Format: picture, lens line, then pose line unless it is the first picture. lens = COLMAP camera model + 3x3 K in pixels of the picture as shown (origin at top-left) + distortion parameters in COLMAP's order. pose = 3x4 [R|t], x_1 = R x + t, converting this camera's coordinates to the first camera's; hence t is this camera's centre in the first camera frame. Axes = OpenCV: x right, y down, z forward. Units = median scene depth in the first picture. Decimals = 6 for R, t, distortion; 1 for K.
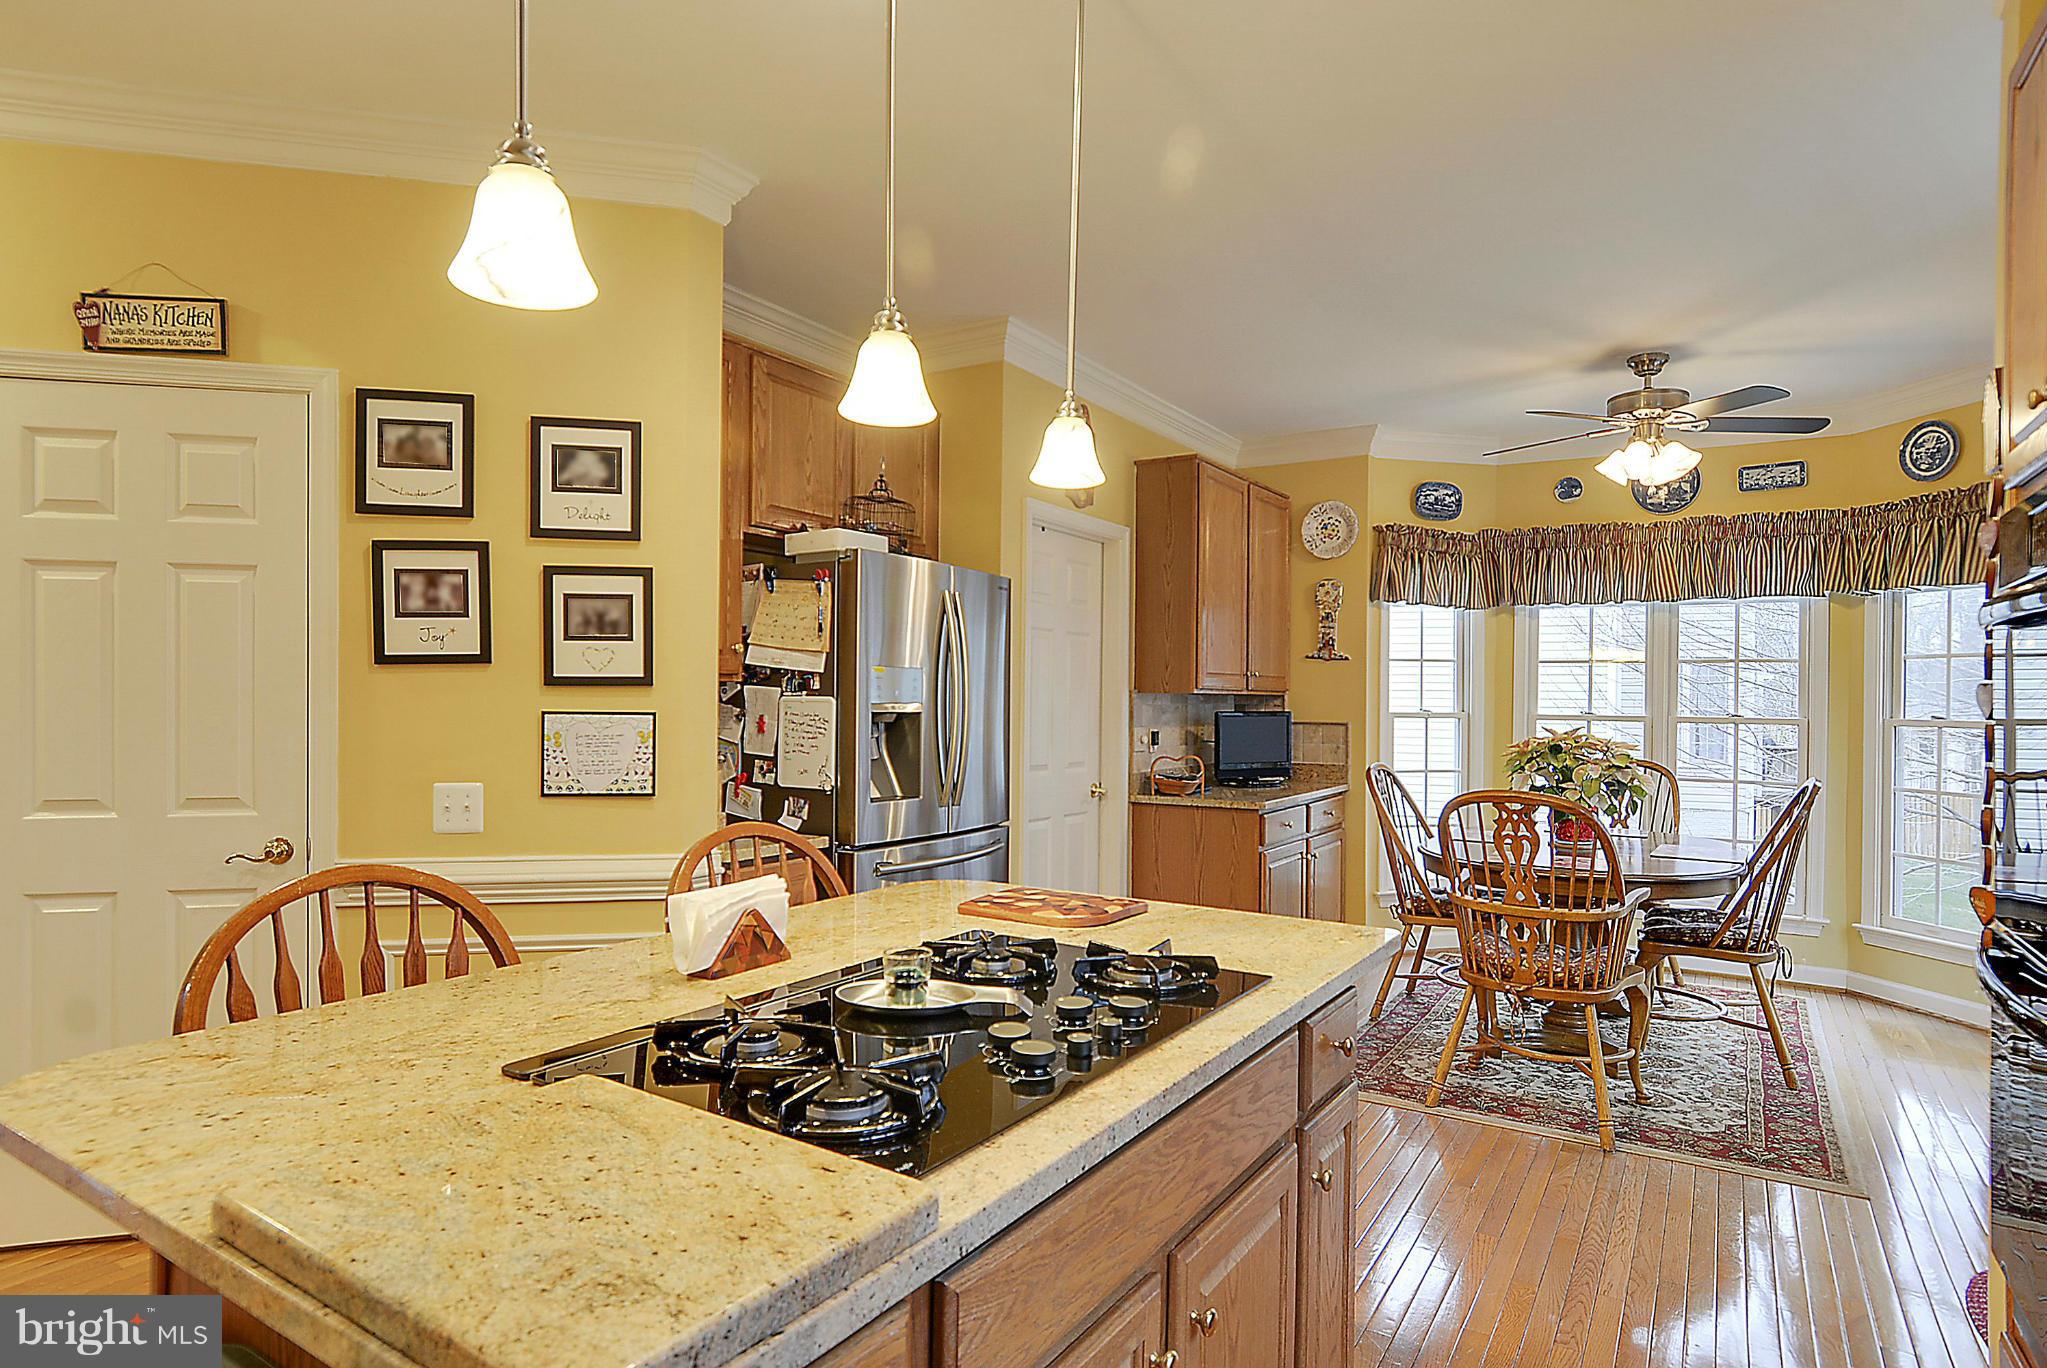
lens RADIAL K [[1100.4, 0, 1025.5], [0, 1100.4, 699.1], [0, 0, 1]] dist [-0.005374, 0.000953]
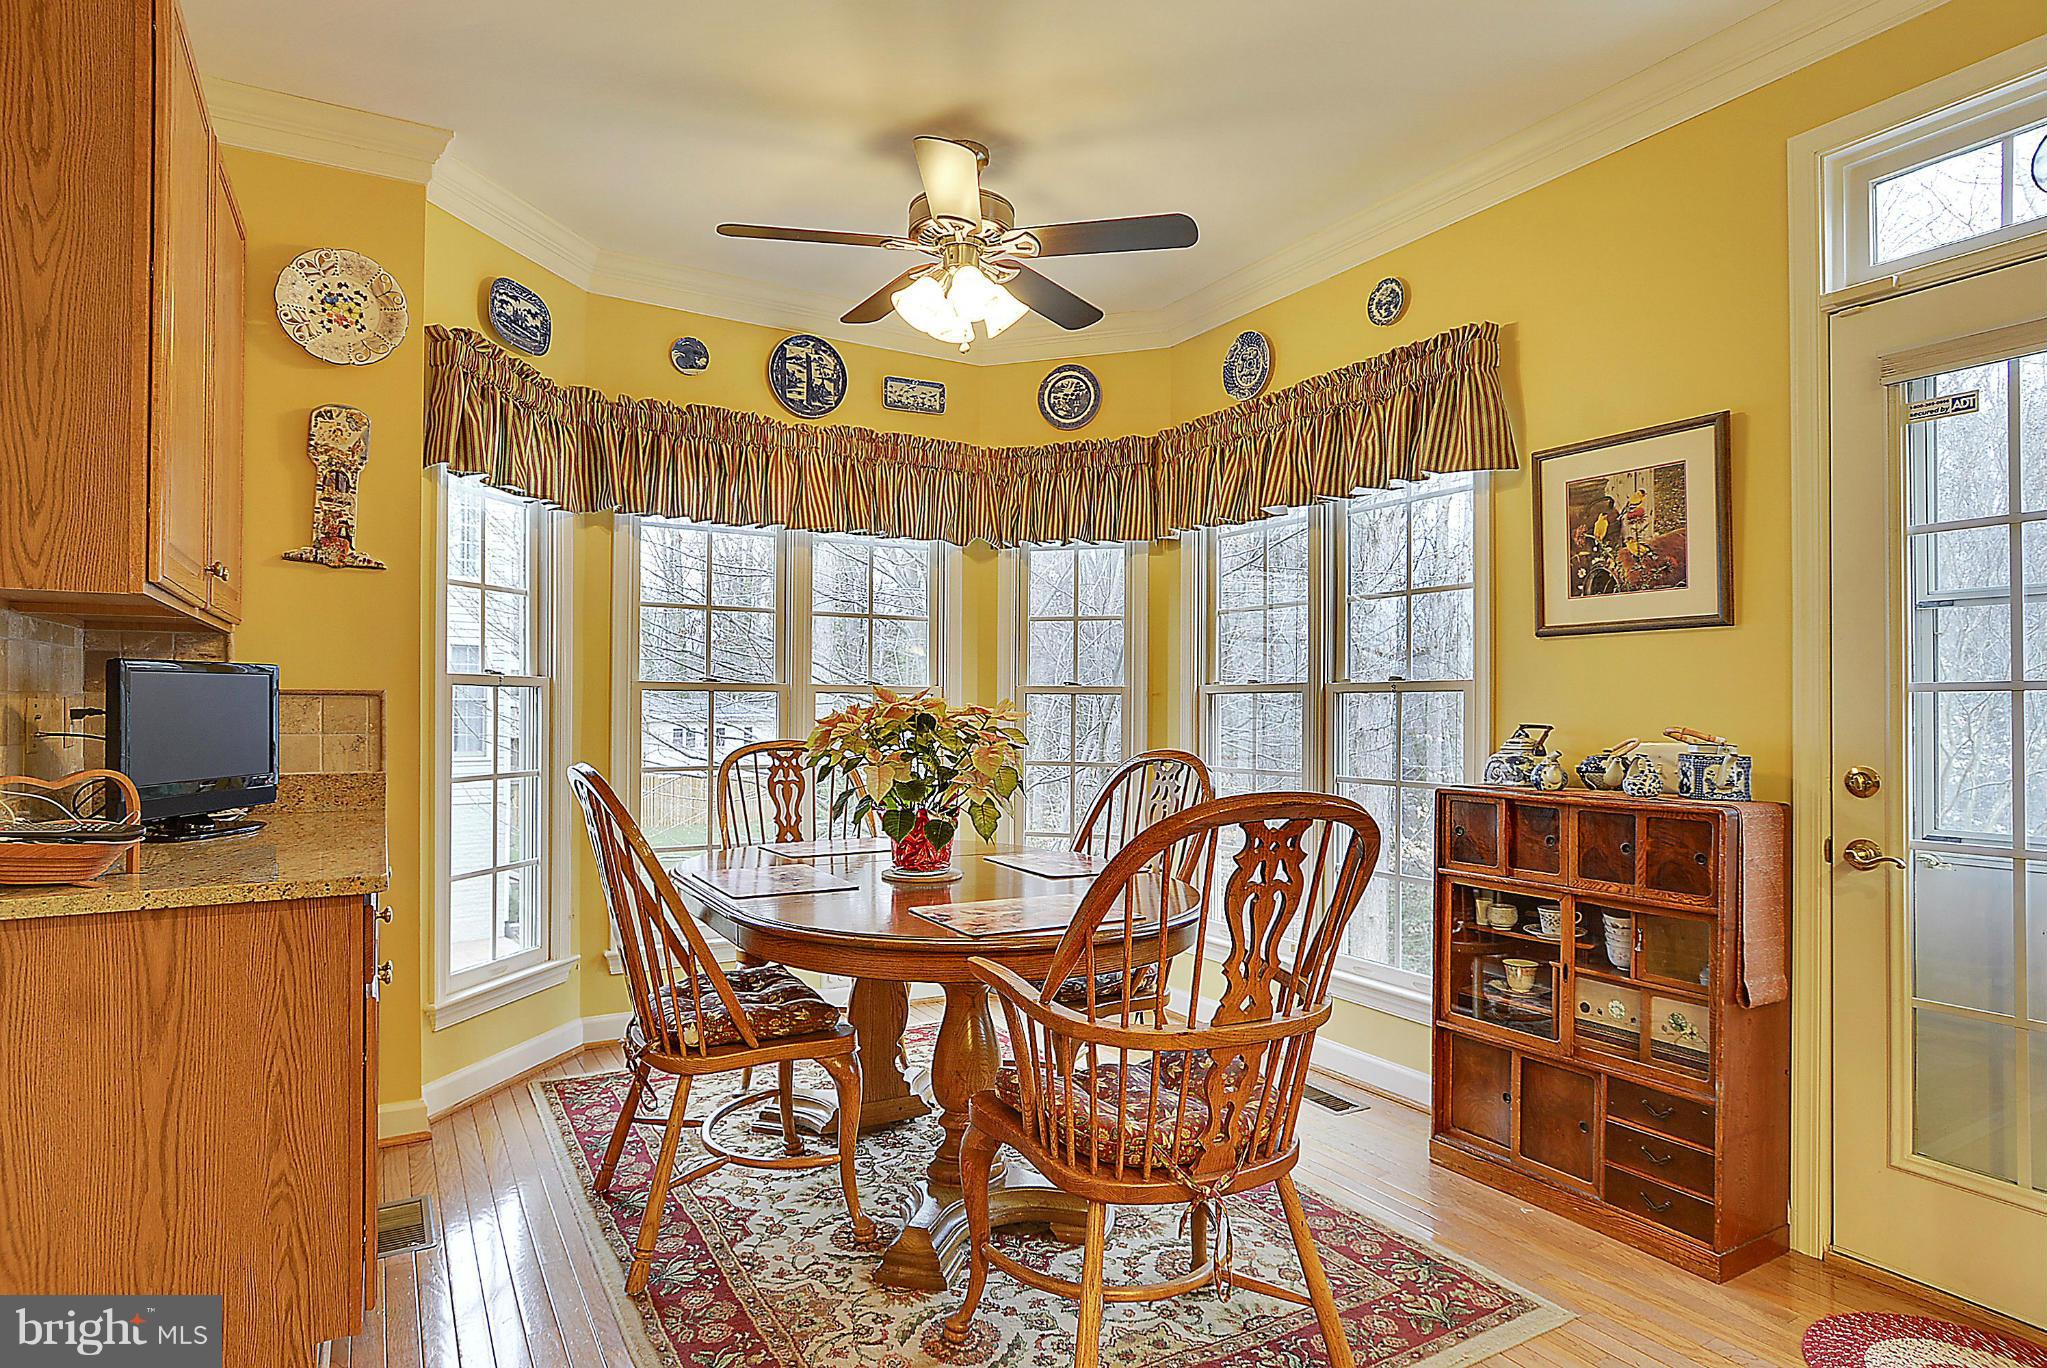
lens RADIAL K [[1100.4, 0, 1001.4], [0, 1100.4, 698.1], [0, 0, 1]] dist [-0.005374, 0.000953]
pose [[0.471860, -0.001363, 0.881672, -0.024578], [-0.001621, 0.999996, 0.002414, 0.023566], [-0.881672, -0.002568, 0.471856, 0.513146]]
